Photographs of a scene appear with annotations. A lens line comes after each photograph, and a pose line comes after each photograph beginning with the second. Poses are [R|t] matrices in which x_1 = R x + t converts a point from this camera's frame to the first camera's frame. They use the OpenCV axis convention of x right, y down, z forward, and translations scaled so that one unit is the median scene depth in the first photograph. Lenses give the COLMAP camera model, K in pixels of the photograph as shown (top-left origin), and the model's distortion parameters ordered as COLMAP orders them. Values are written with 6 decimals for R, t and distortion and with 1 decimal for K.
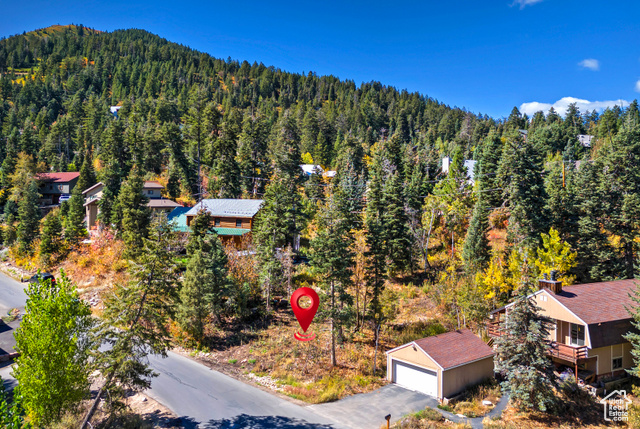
lens RADIAL K [[575.4, 0, 339.3], [0, 575.4, 187.5], [0, 0, 1]] dist [0.059019, -0.066991]
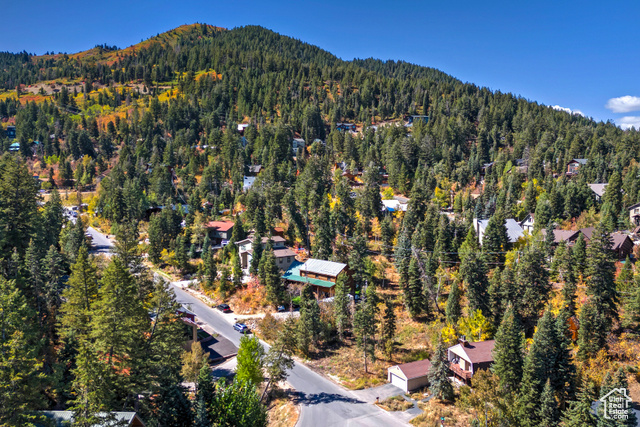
lens RADIAL K [[575.6, 0, 340.6], [0, 575.6, 201.4], [0, 0, 1]] dist [0.110238, -0.167593]
pose [[0.982323, 0.003568, -0.187162, 0.176357], [0.010592, 0.997157, 0.074600, -0.288607], [0.186896, -0.075263, 0.979492, -0.644539]]
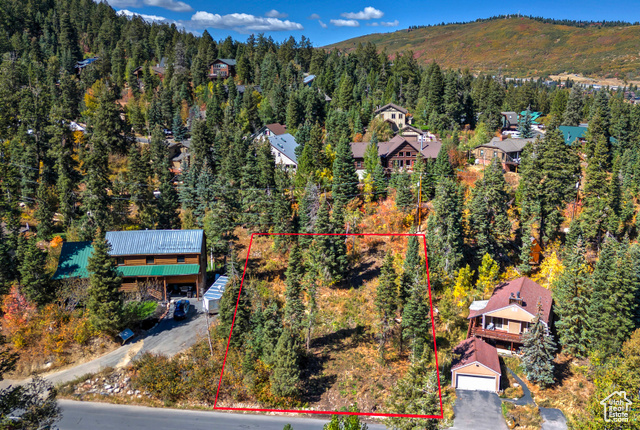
lens RADIAL K [[582.4, 0, 362.0], [0, 582.4, 189.6], [0, 0, 1]] dist [0.121876, -0.231056]
pose [[0.752664, -0.124569, 0.646513, -0.573703], [-0.022124, 0.976599, 0.213927, -0.277464], [-0.658033, -0.175319, 0.732295, 0.062459]]
